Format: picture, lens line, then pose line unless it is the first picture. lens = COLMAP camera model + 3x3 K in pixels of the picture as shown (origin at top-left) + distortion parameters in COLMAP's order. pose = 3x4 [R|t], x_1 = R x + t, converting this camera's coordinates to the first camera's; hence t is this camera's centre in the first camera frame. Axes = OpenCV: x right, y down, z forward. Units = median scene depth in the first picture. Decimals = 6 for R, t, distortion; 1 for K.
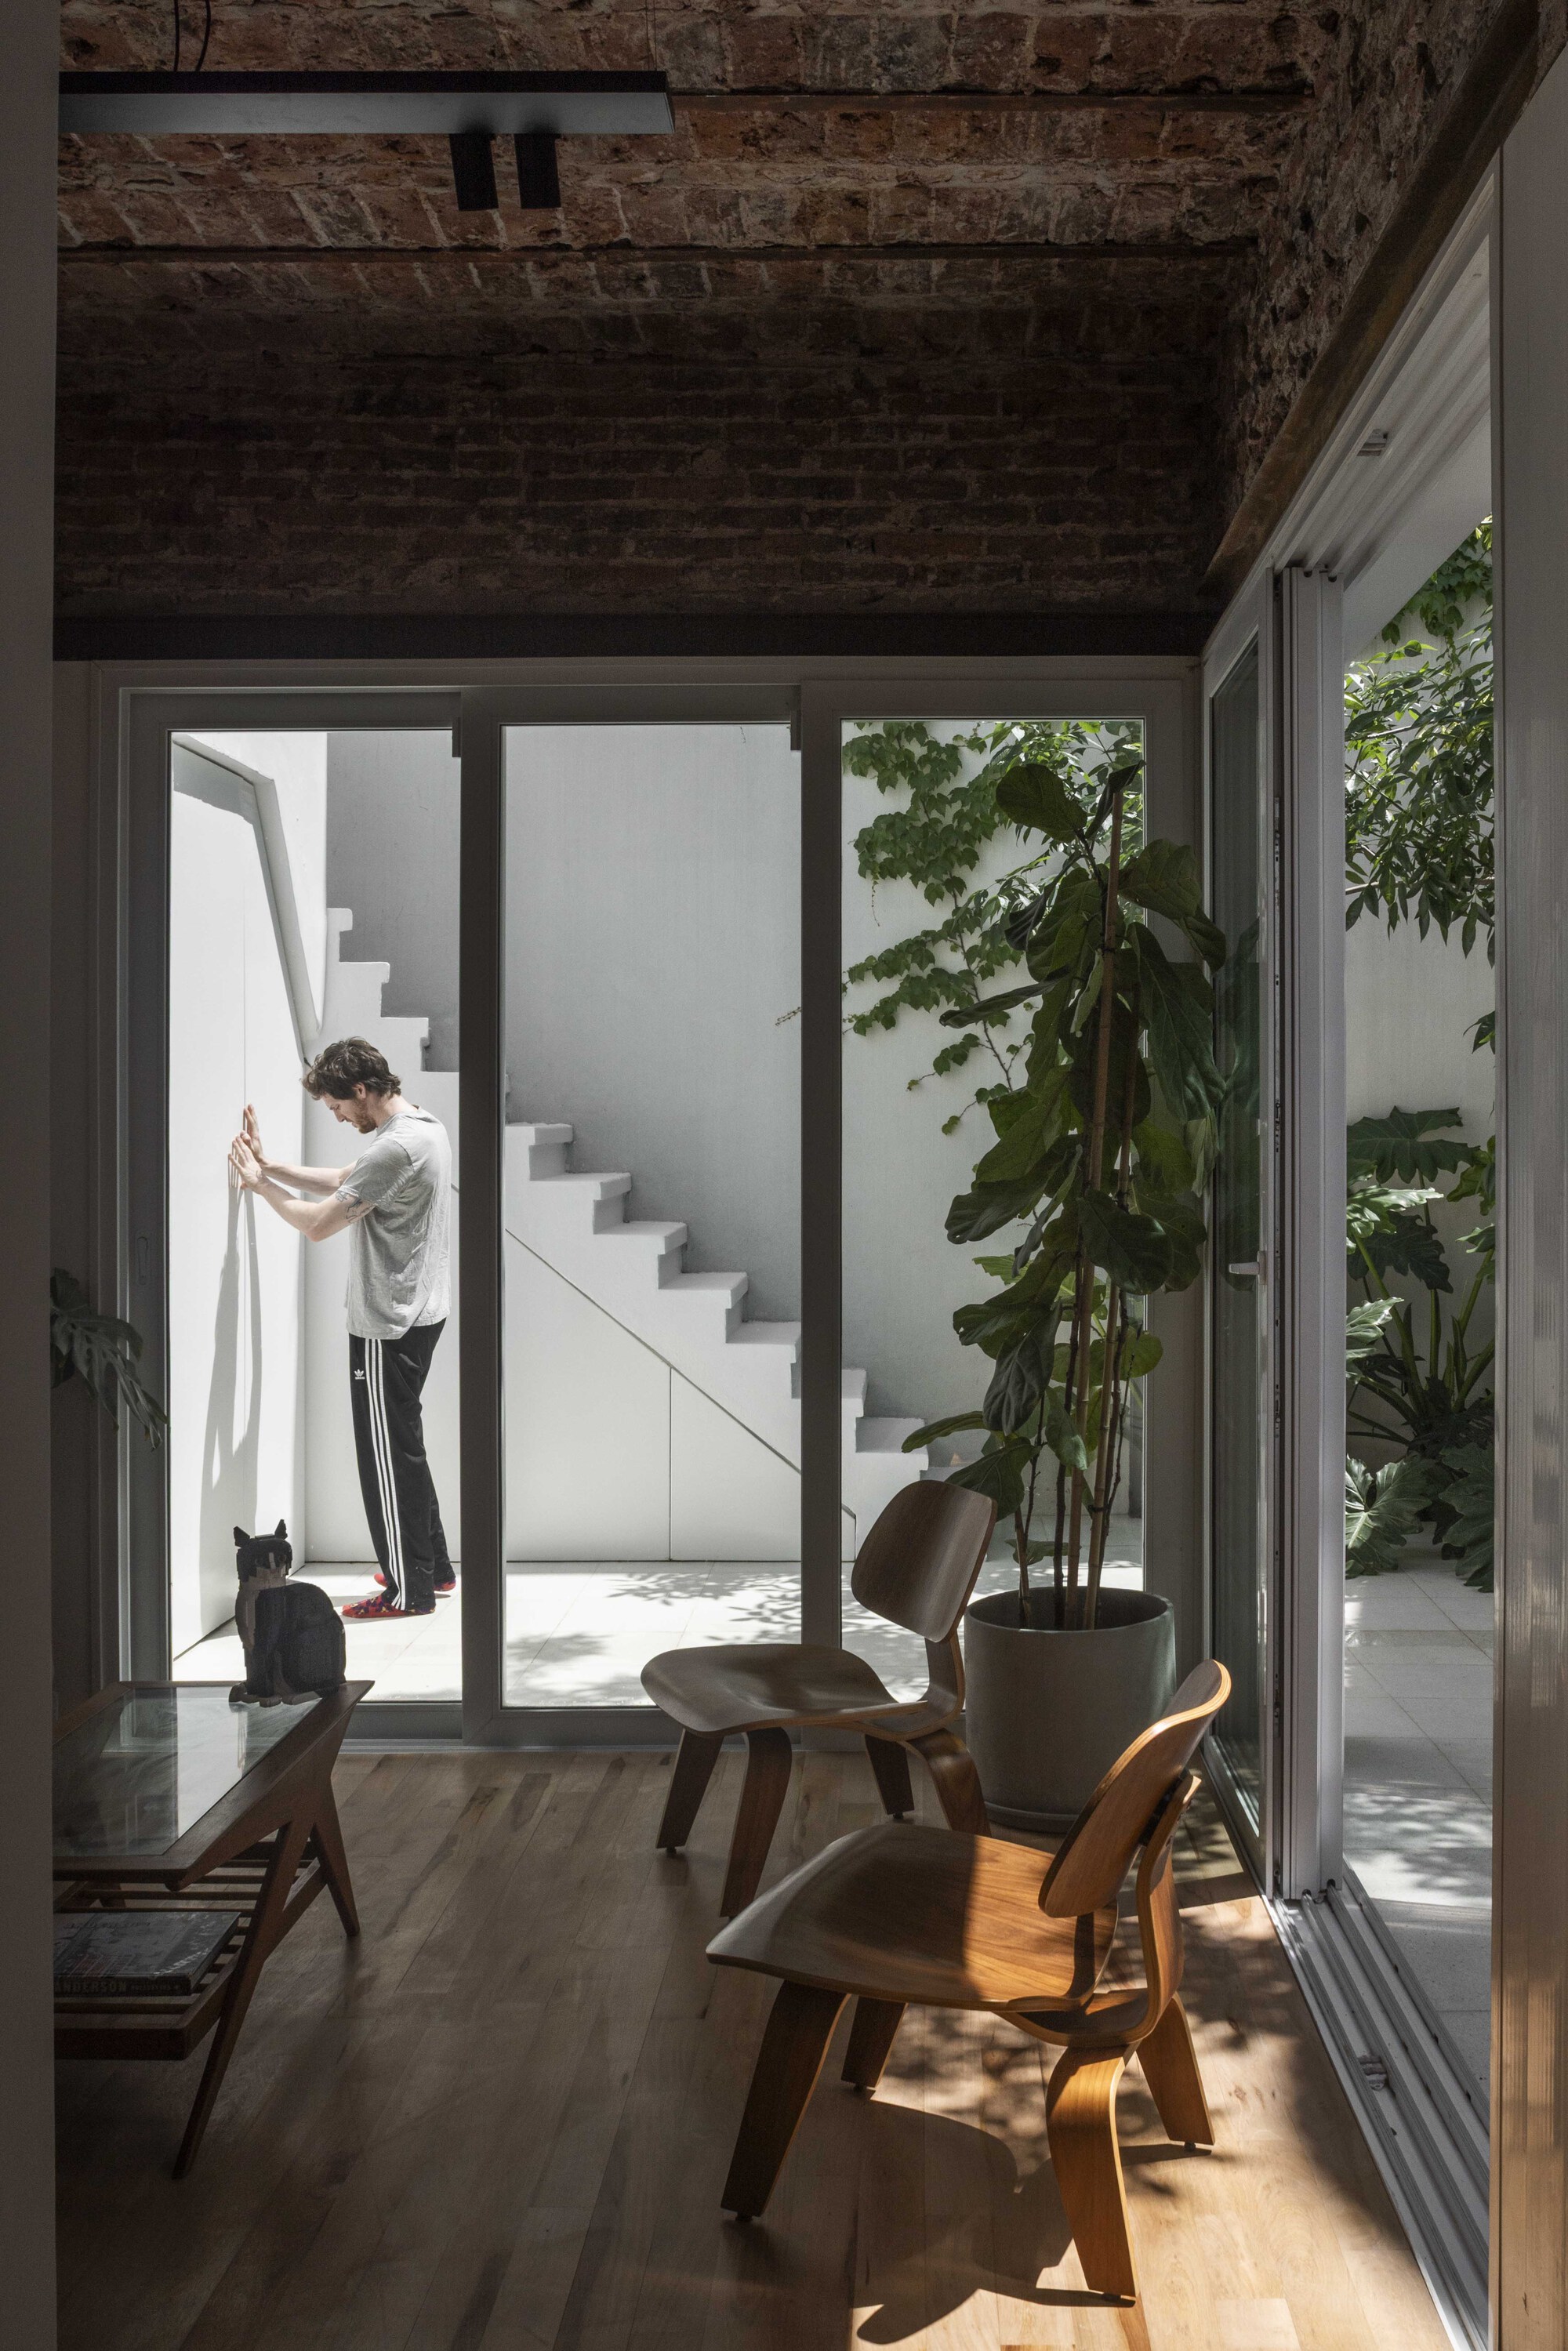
lens RADIAL K [[2062.4, 0, 950.9], [0, 2062.4, 1110.8], [0, 0, 1]] dist [-0.066856, 0.041145]
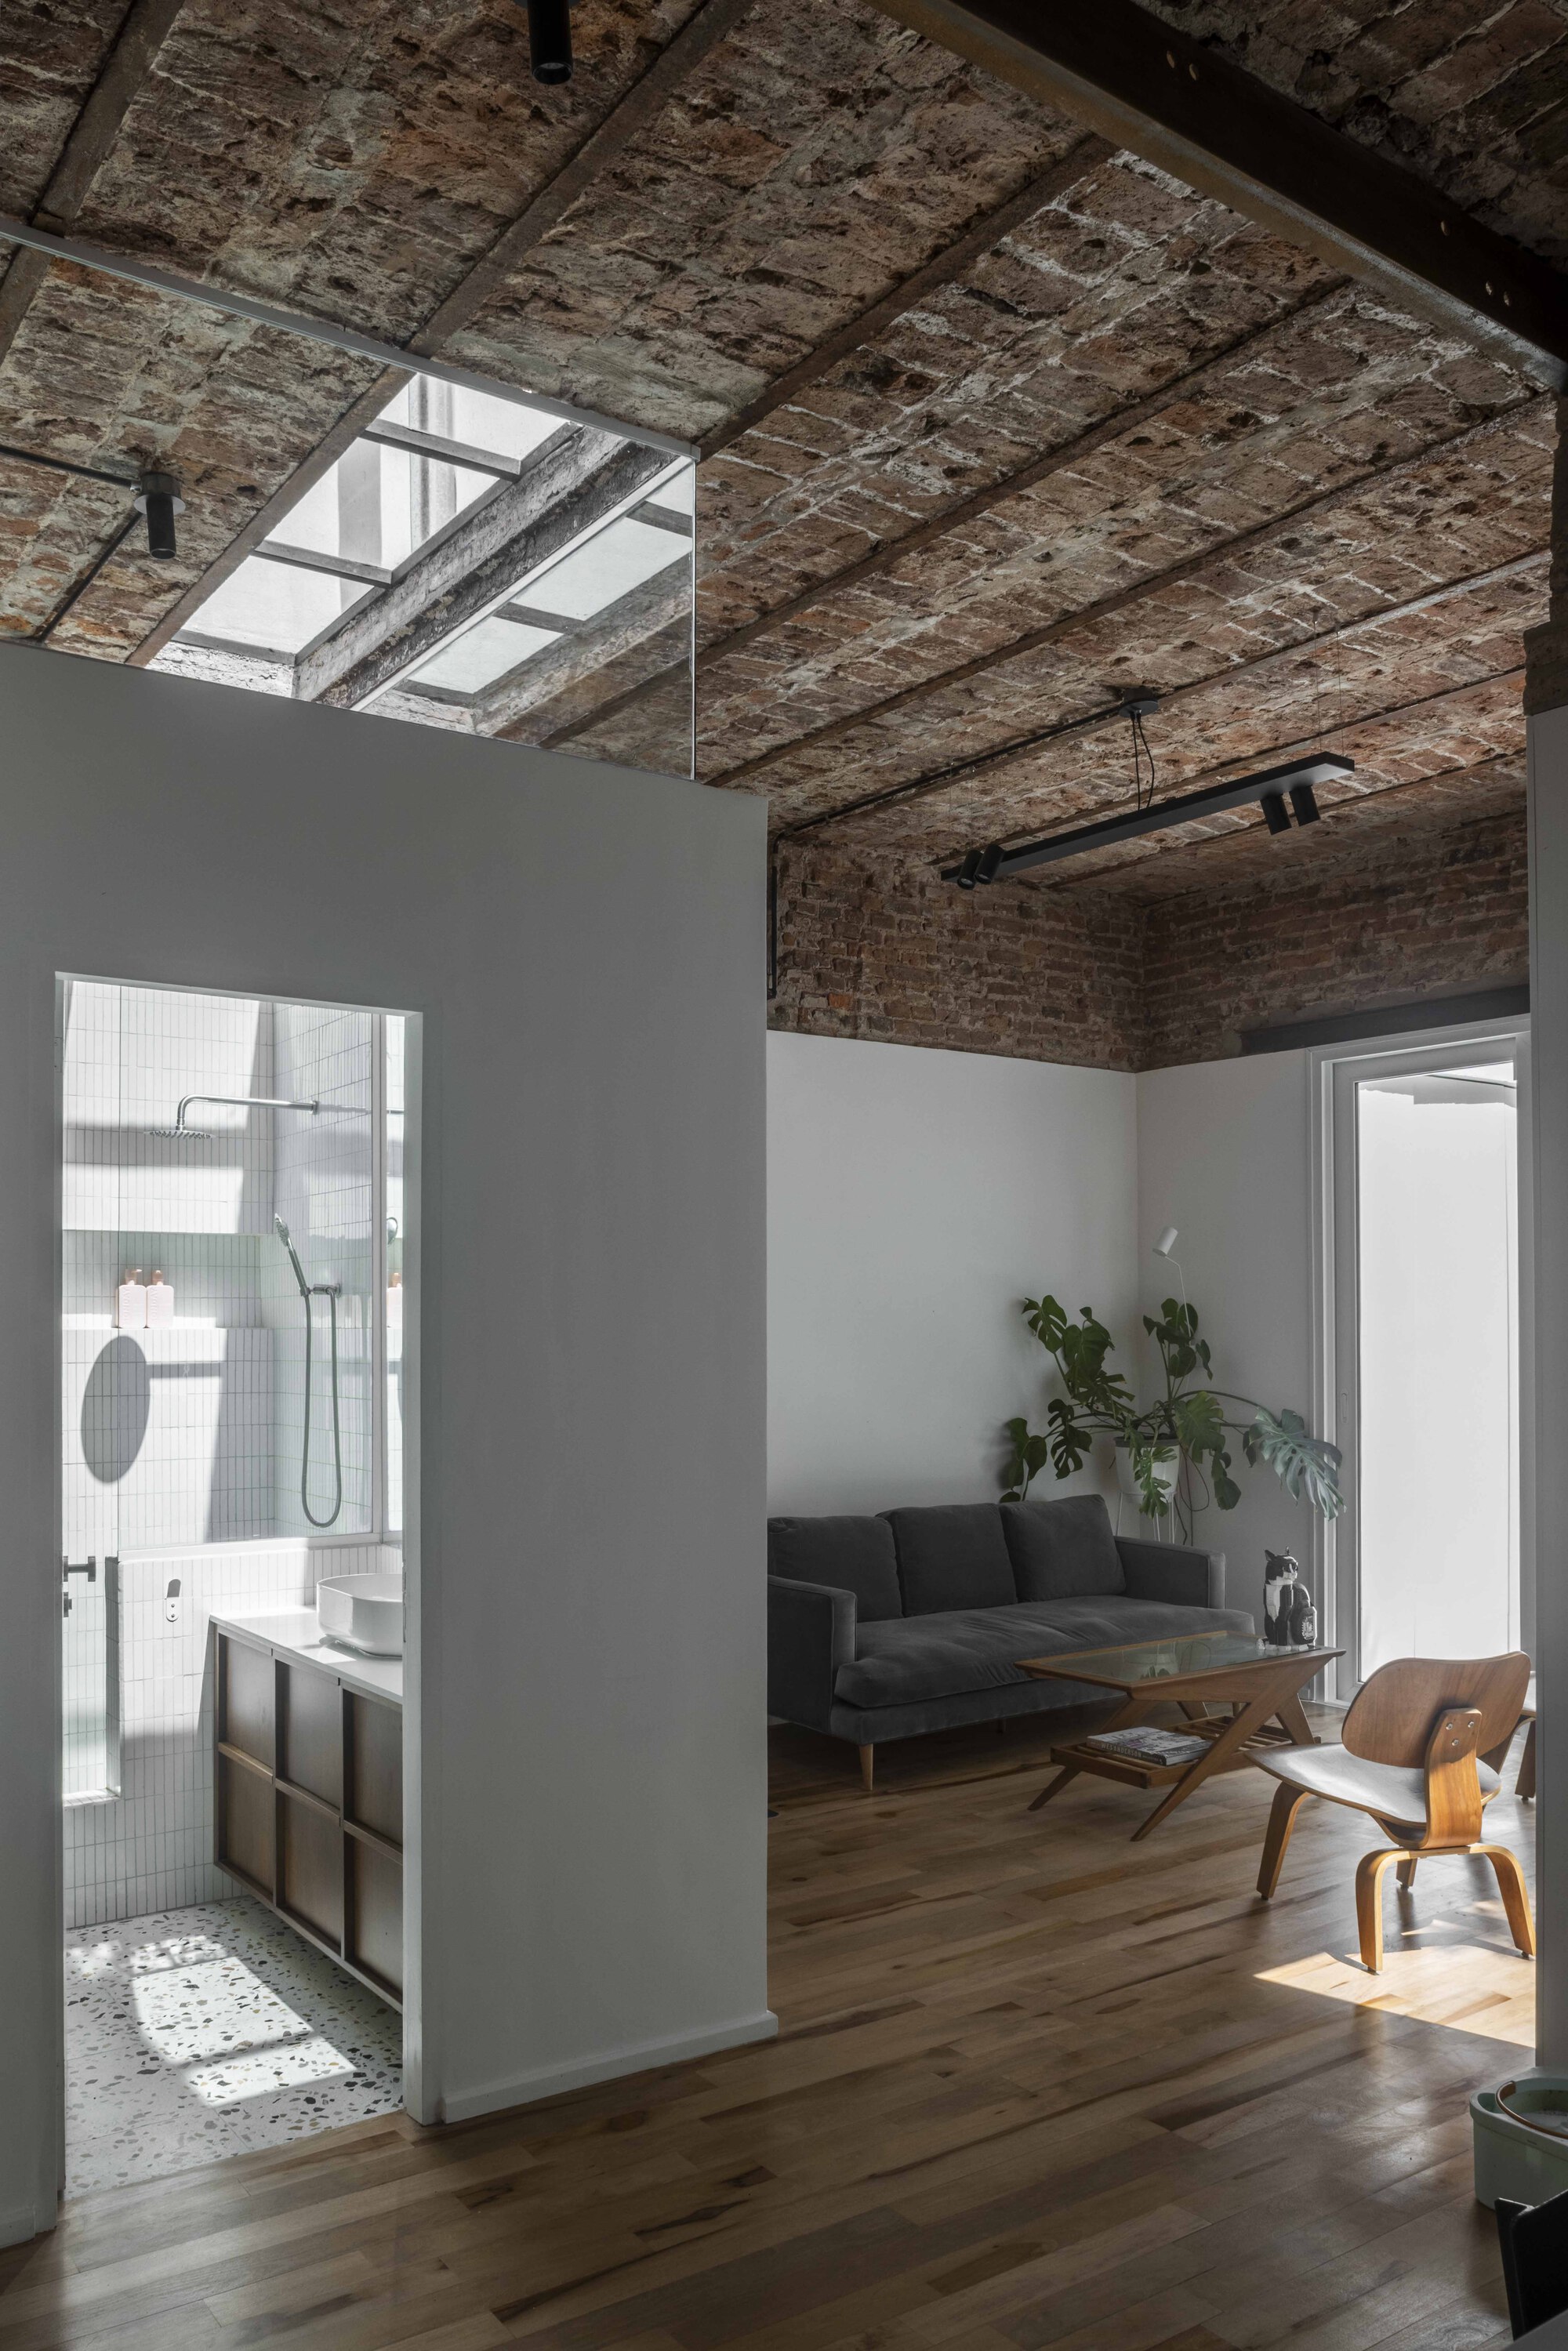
lens RADIAL K [[1766.5, 0, 736.8], [0, 1766.5, 1320.1], [0, 0, 1]] dist [-0.045379, 0.003728]
pose [[0.552366, -0.003831, -0.833593, 0.513720], [0.006555, 0.999978, -0.000252, 0.000516], [0.833576, -0.005325, 0.552379, -0.188513]]
